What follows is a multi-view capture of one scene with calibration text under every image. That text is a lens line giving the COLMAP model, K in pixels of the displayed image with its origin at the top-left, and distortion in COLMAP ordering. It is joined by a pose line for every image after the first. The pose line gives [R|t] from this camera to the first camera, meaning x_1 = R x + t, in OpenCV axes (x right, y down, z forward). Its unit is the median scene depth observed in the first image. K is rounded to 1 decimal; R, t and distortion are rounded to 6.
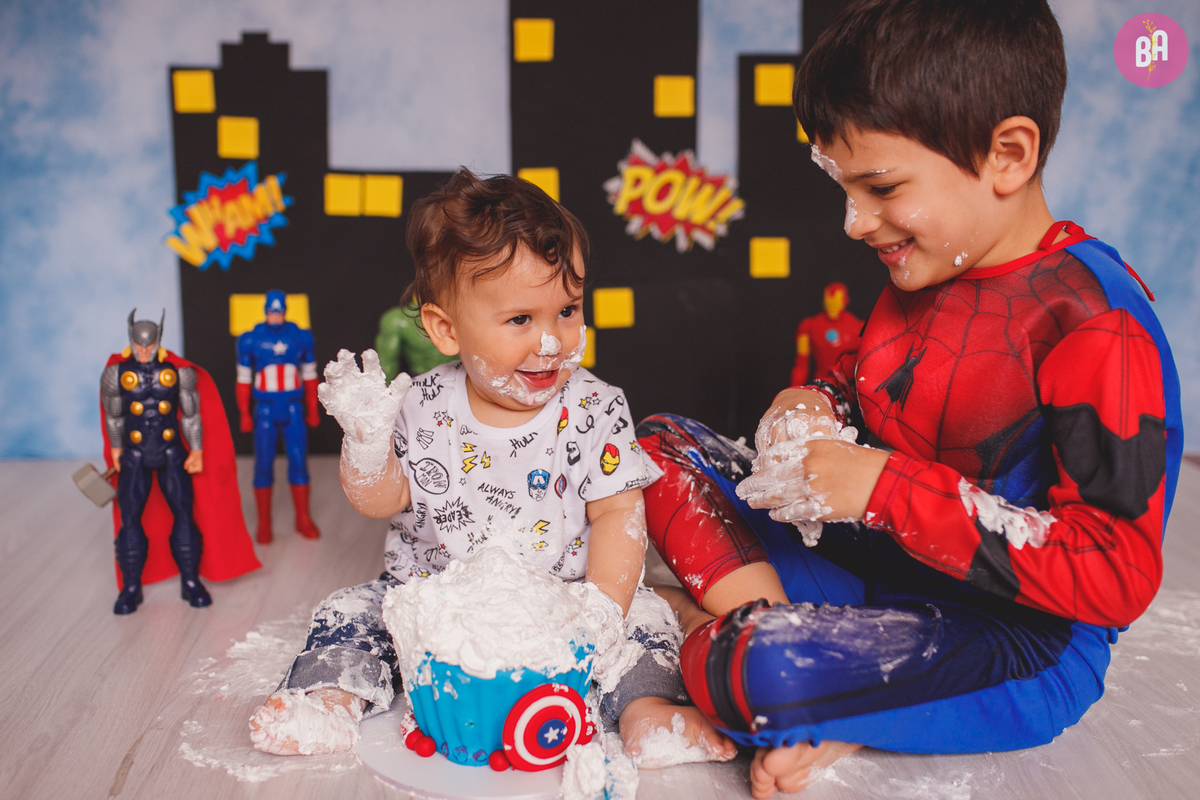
lens RADIAL K [[1256.6, 0, 600.0], [0, 1256.6, 400.0], [0, 0, 1]] dist [-0.014368, 0.012147]
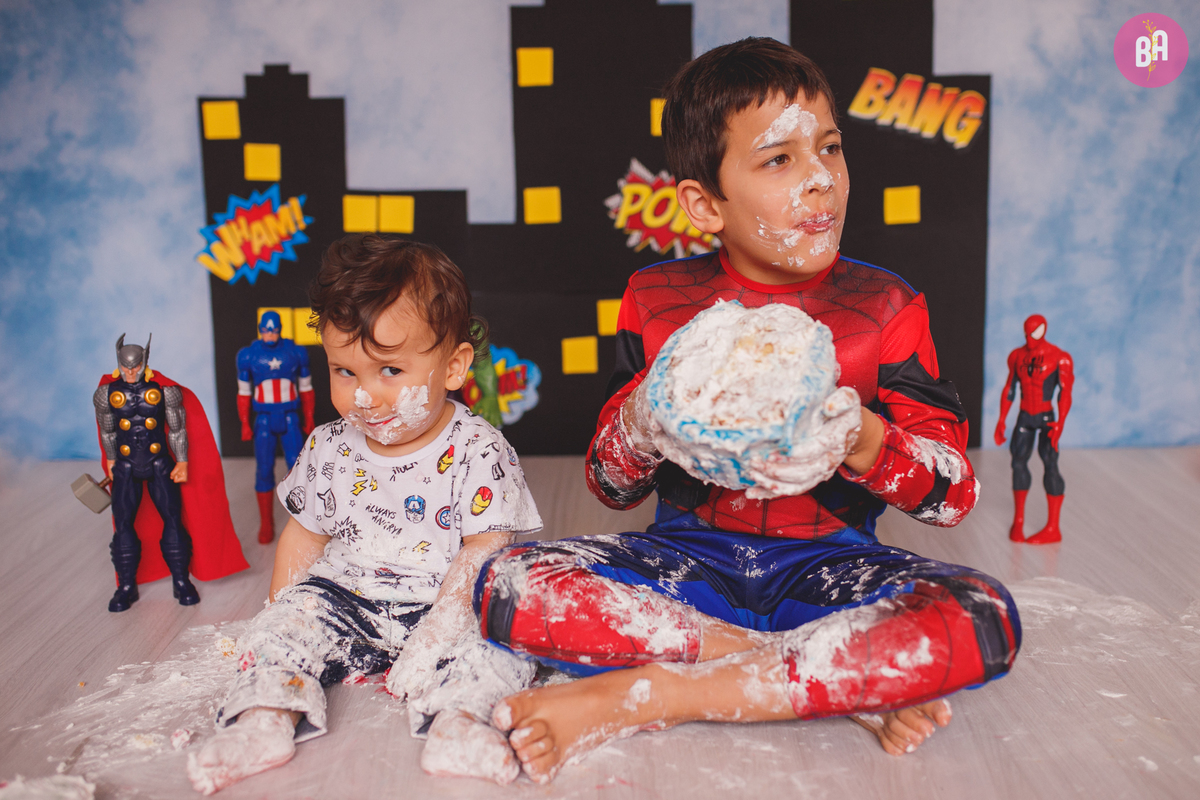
lens RADIAL K [[1212.0, 0, 601.0], [0, 1212.0, 379.8], [0, 0, 1]] dist [-0.007285, 0.001651]
pose [[0.998305, -0.003290, -0.058106, 0.062441], [0.002795, 0.999959, -0.008609, -0.012702], [0.058132, 0.008432, 0.998273, -0.019713]]
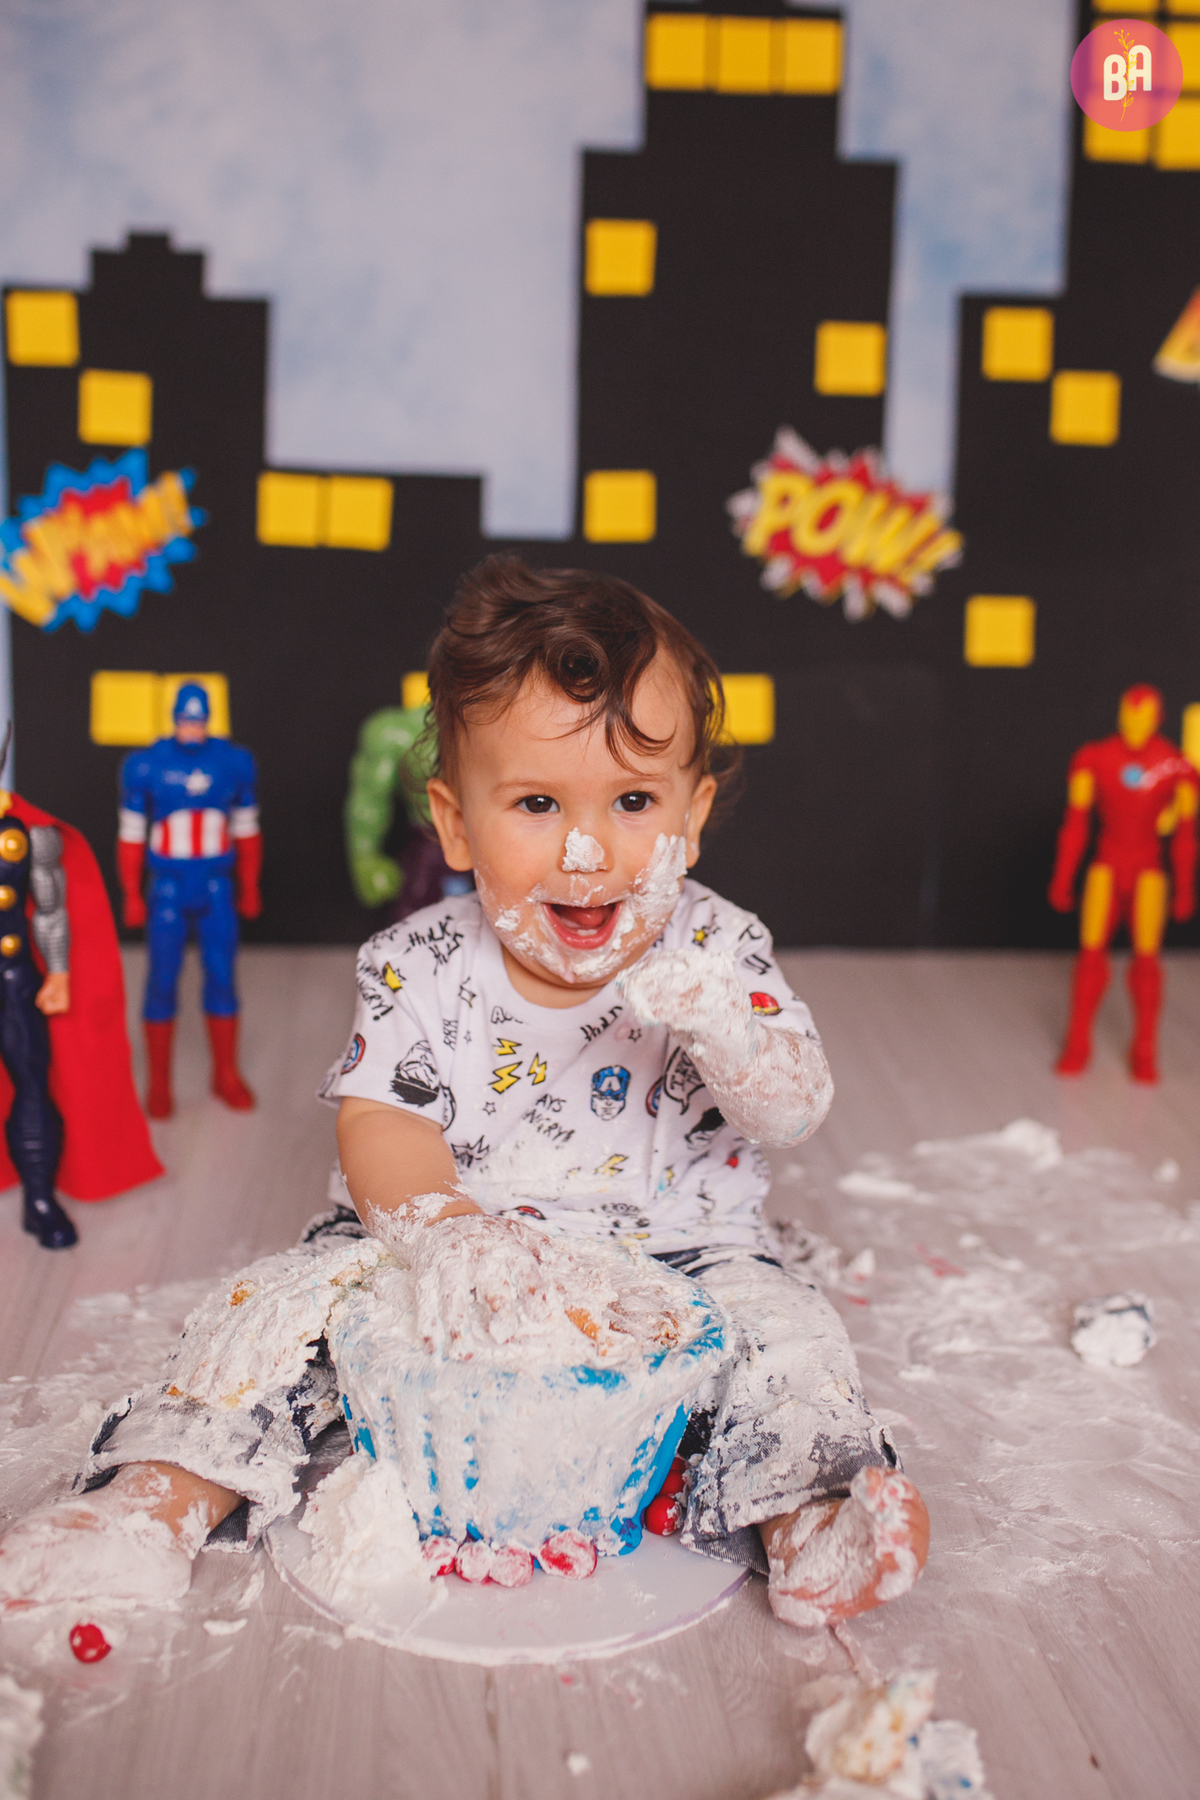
lens RADIAL K [[1982.7, 0, 697.9], [0, 1982.7, 822.3], [0, 0, 1]] dist [-0.008763, -0.035399]
pose [[0.999363, 0.021647, 0.028388, -0.036950], [-0.021605, 0.999765, -0.001802, -0.019106], [-0.028420, 0.001188, 0.999595, 0.062705]]
